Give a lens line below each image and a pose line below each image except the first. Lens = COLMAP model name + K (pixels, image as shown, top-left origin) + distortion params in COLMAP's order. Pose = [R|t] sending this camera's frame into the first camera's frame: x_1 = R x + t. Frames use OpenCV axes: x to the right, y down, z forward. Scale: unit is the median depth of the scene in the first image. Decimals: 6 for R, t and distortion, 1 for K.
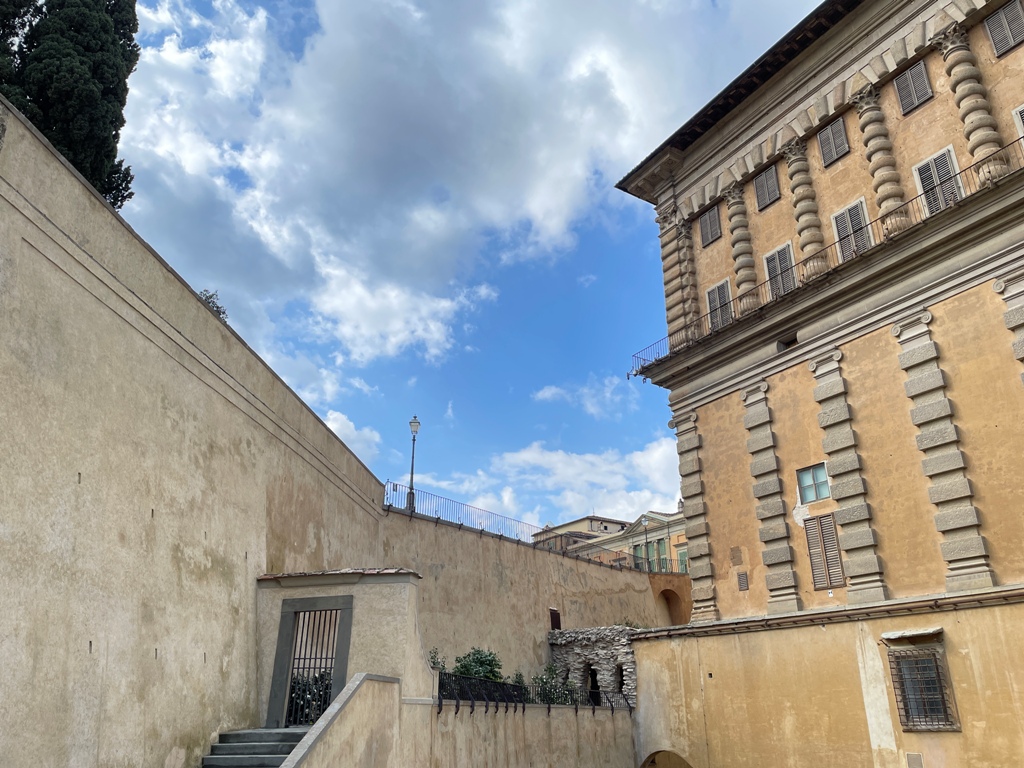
lens RADIAL K [[771.3, 0, 517.8], [0, 771.3, 369.9], [0, 0, 1]] dist [0.095502, -0.120238]
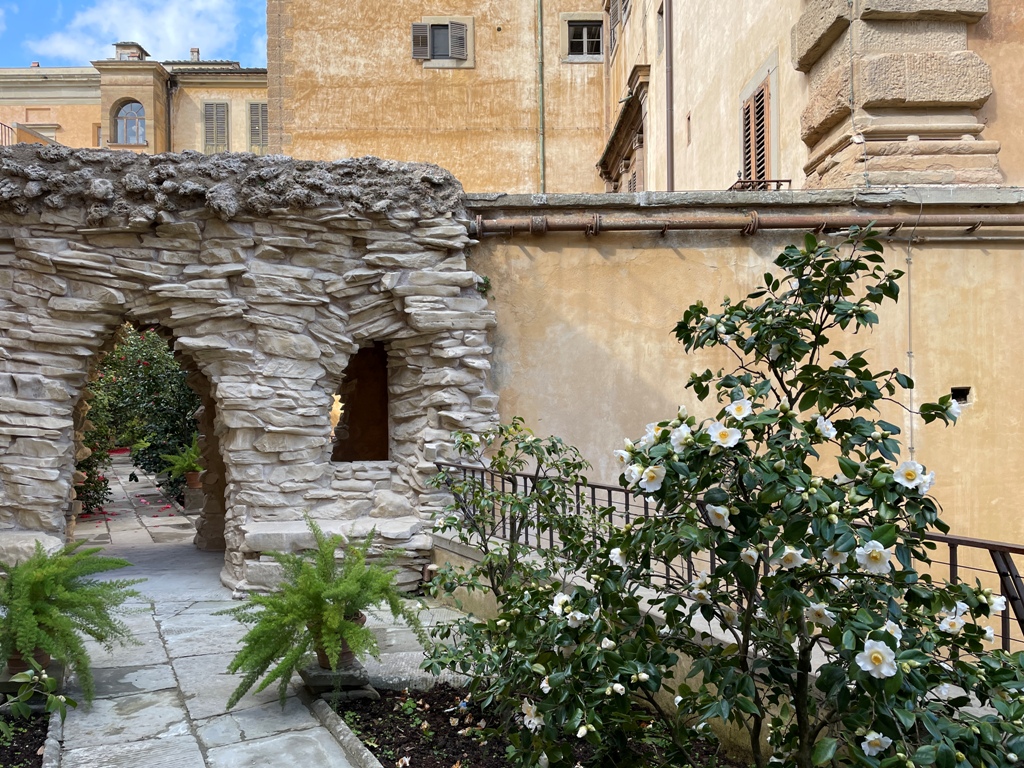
lens RADIAL K [[771.3, 0, 524.6], [0, 771.3, 388.4], [0, 0, 1]] dist [0.095502, -0.120238]
pose [[0.500738, 0.008471, 0.865558, -0.031390], [-0.336776, 0.923072, 0.185796, 0.363342], [-0.797398, -0.384534, 0.465070, 0.930792]]
